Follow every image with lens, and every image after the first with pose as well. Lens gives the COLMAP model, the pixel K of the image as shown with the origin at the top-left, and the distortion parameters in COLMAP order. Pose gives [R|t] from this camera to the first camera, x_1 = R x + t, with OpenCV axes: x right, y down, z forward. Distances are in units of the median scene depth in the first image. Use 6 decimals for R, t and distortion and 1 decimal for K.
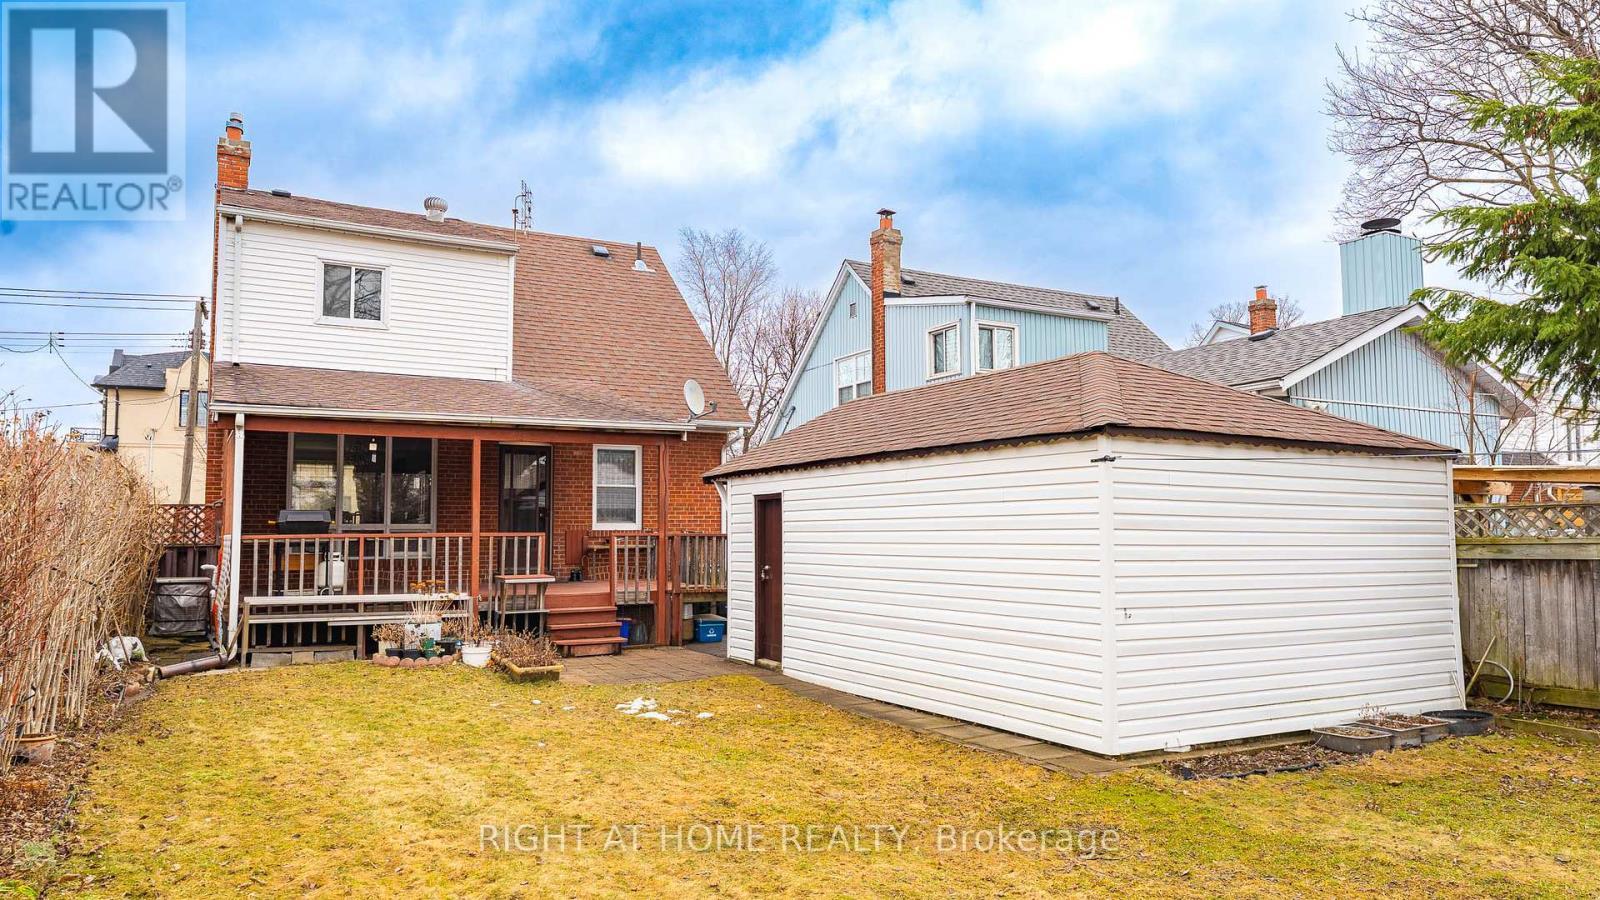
lens RADIAL K [[1072.3, 0, 800.0], [0, 1072.3, 450.0], [0, 0, 1]] dist [0.001991, -0.000445]
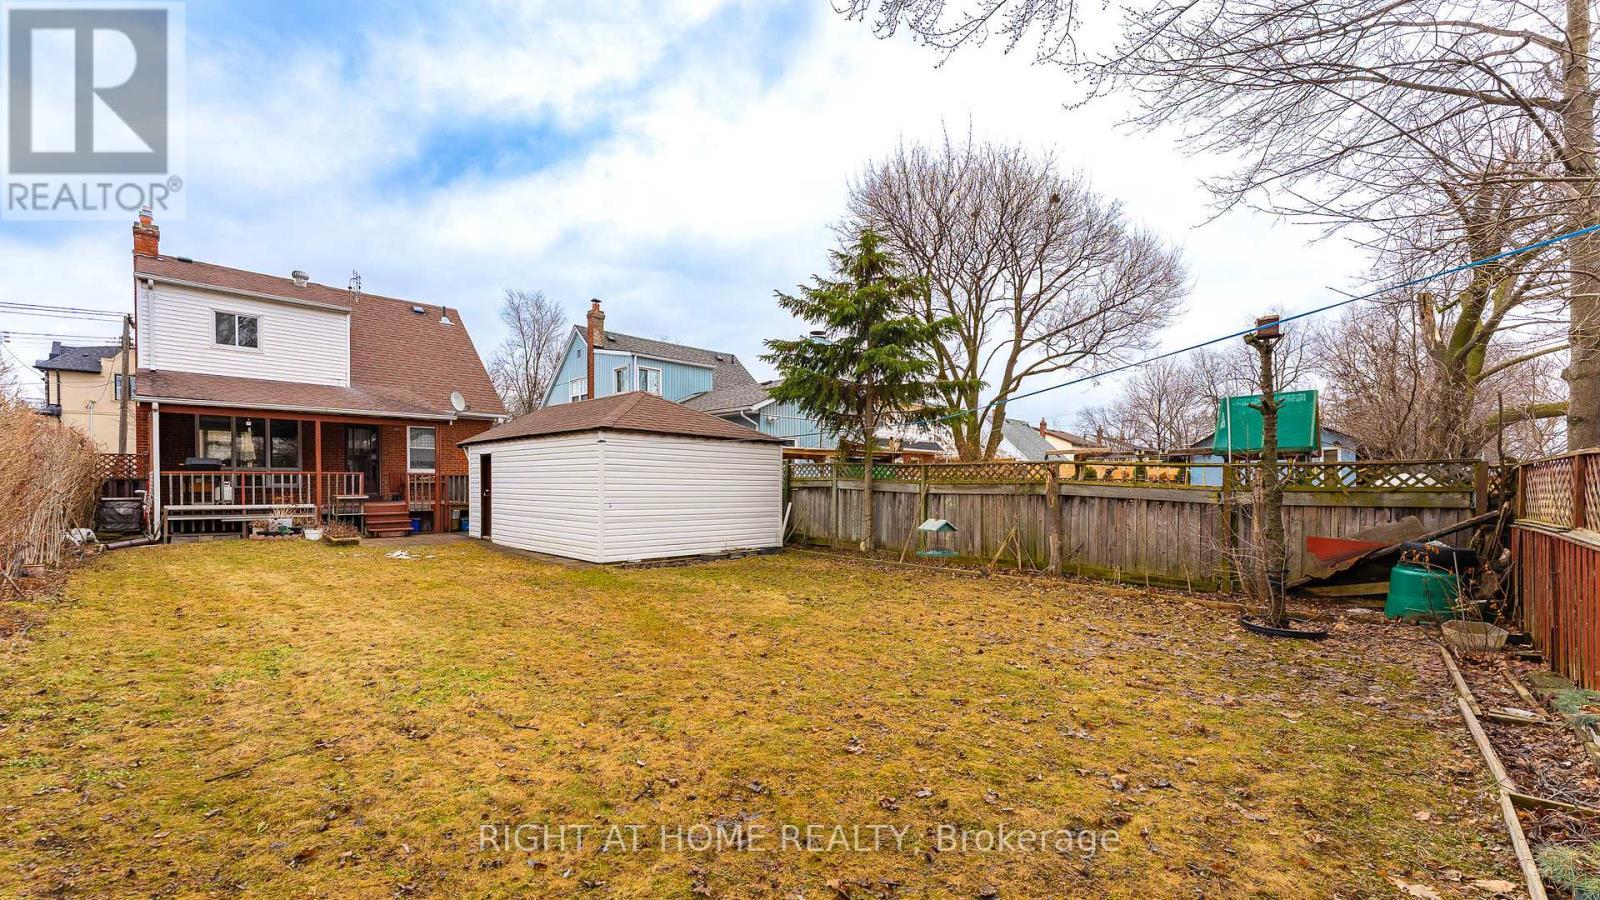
lens RADIAL K [[648.1, 0, 803.0], [0, 648.1, 490.5], [0, 0, 1]] dist [-0.001138, -0.000342]
pose [[0.958715, 0.003343, 0.284348, 0.166378], [-0.029297, 0.995771, 0.087070, -0.011594], [-0.282854, -0.091806, 0.954759, -0.279273]]
